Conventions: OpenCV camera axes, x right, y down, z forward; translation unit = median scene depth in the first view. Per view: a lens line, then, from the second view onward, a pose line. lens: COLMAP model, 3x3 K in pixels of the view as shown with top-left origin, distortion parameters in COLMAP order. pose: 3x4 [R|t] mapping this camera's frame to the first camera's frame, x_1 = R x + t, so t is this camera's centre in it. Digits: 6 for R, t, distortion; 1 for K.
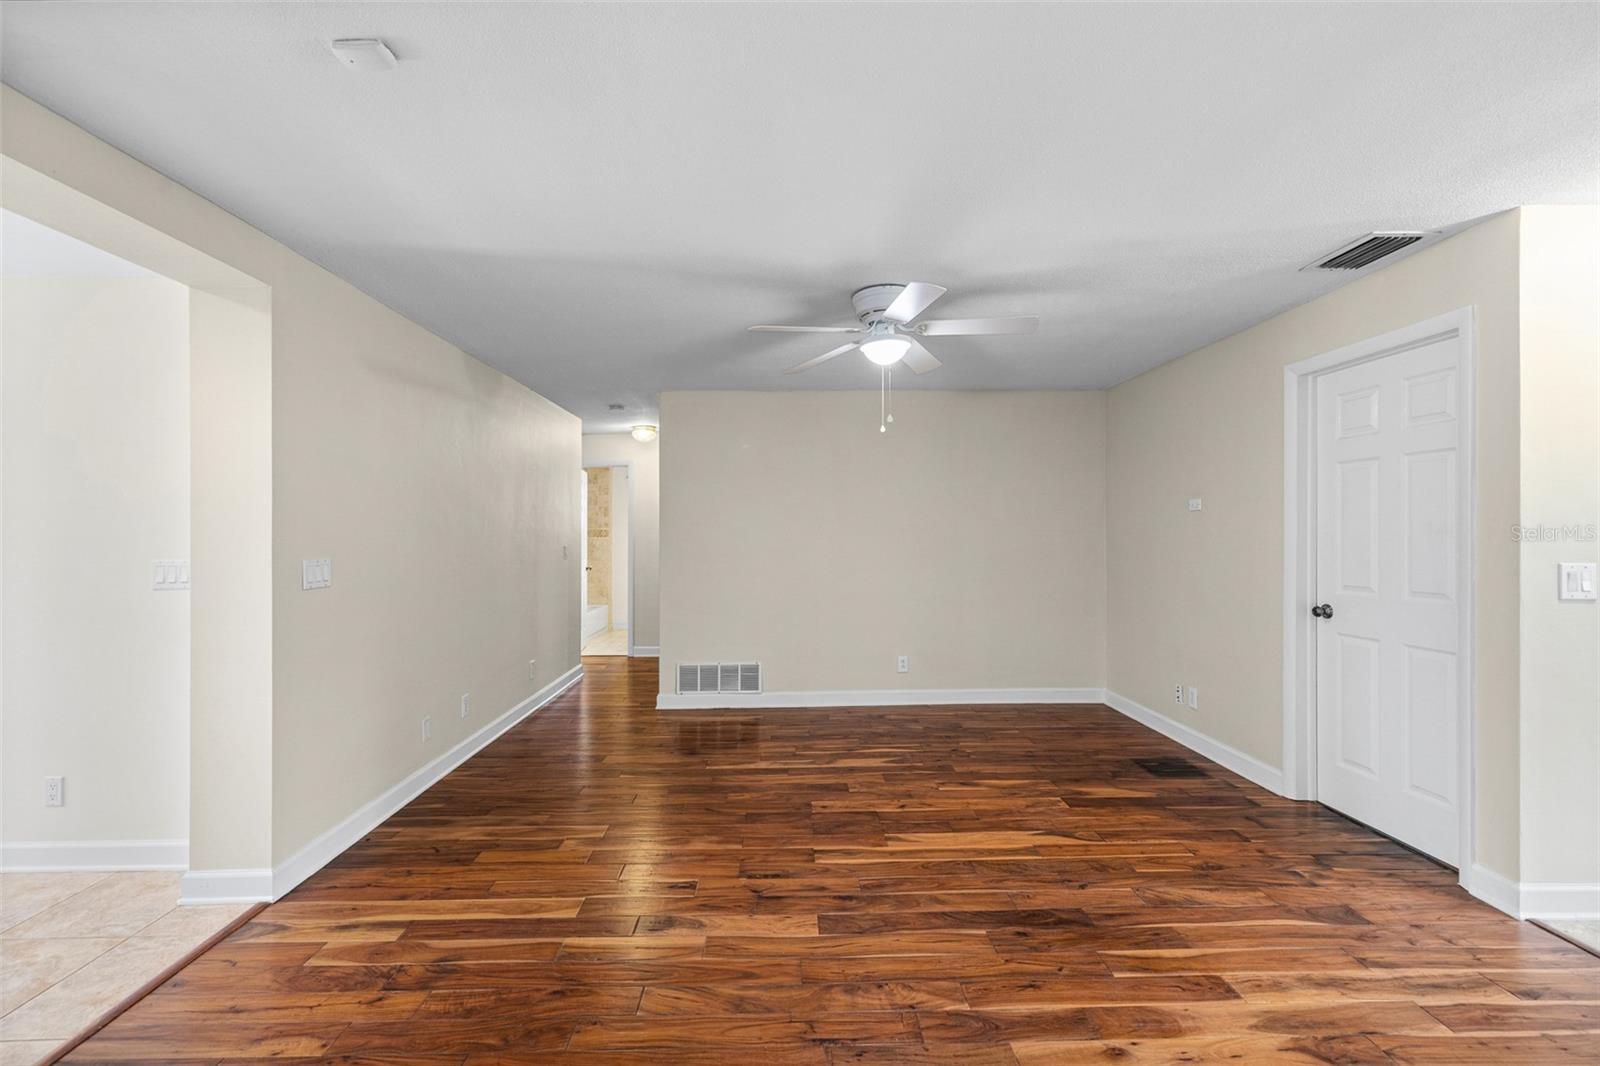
lens RADIAL K [[678.5, 0, 794.6], [0, 678.5, 532.3], [0, 0, 1]] dist [0.003651, 0.000073]
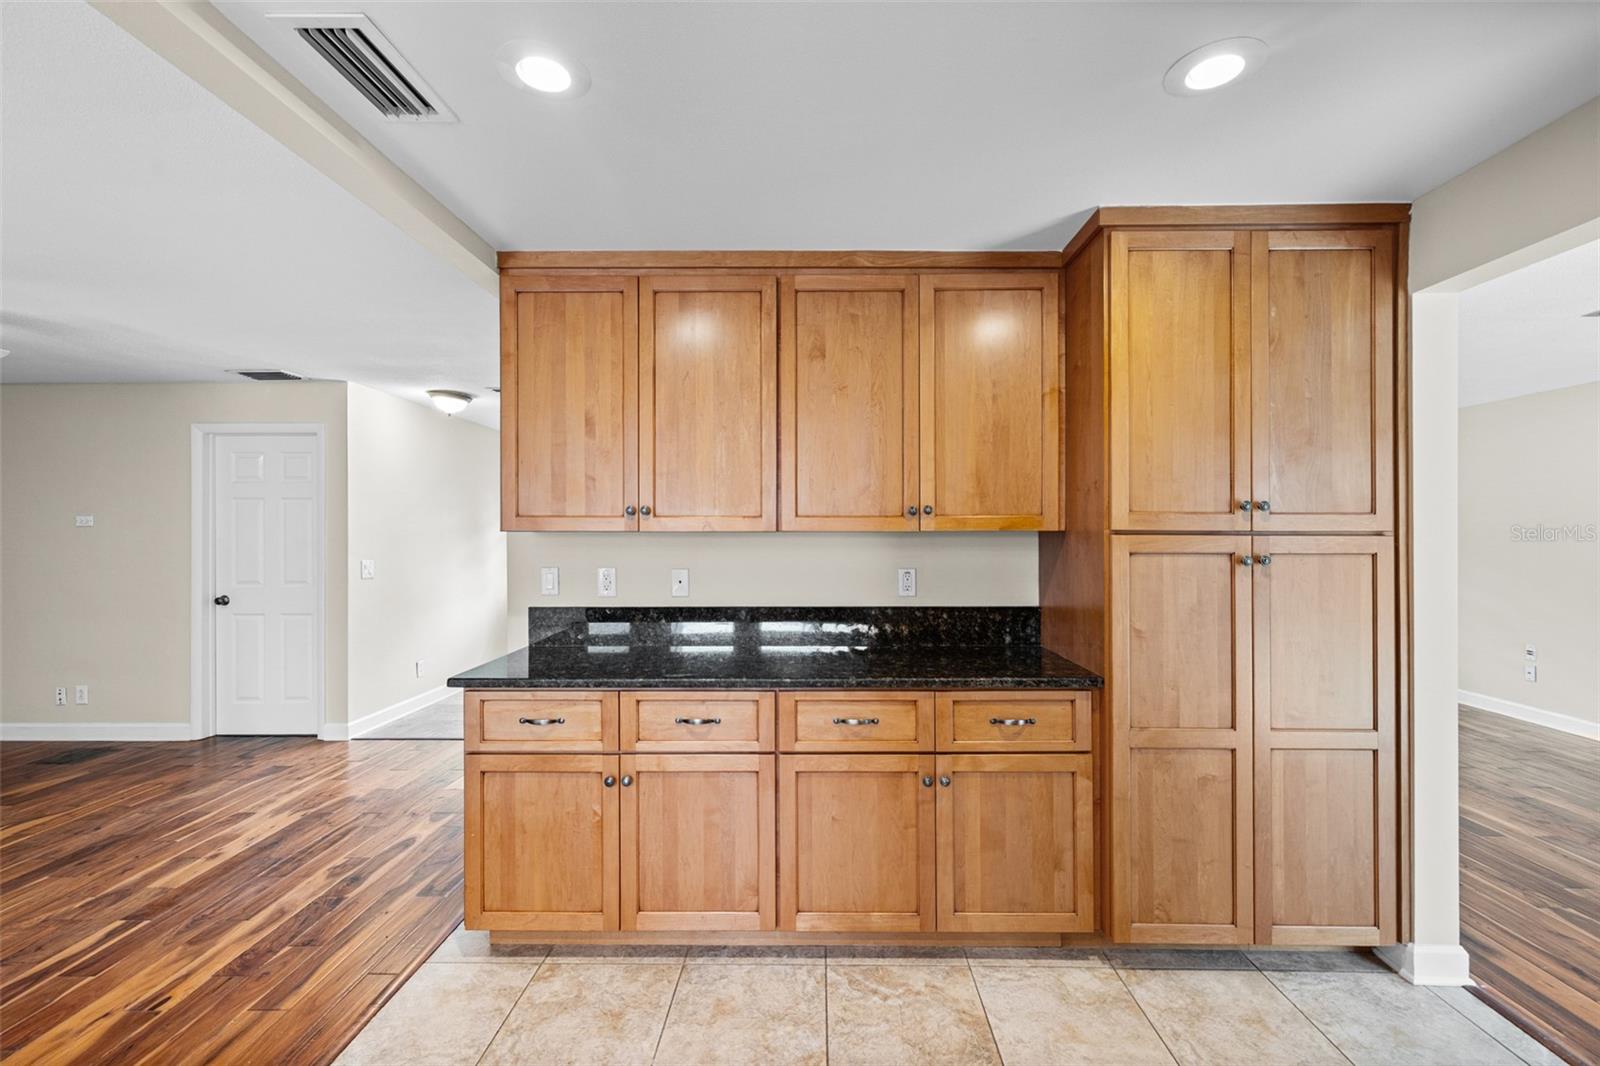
lens RADIAL K [[687.6, 0, 806.1], [0, 687.6, 538.5], [0, 0, 1]] dist [0.001590, 0.000084]
pose [[0.037059, -0.002343, 0.999310, -0.773951], [0.000954, 0.999997, 0.002309, -0.021223], [-0.999313, 0.000868, 0.037061, -0.353723]]
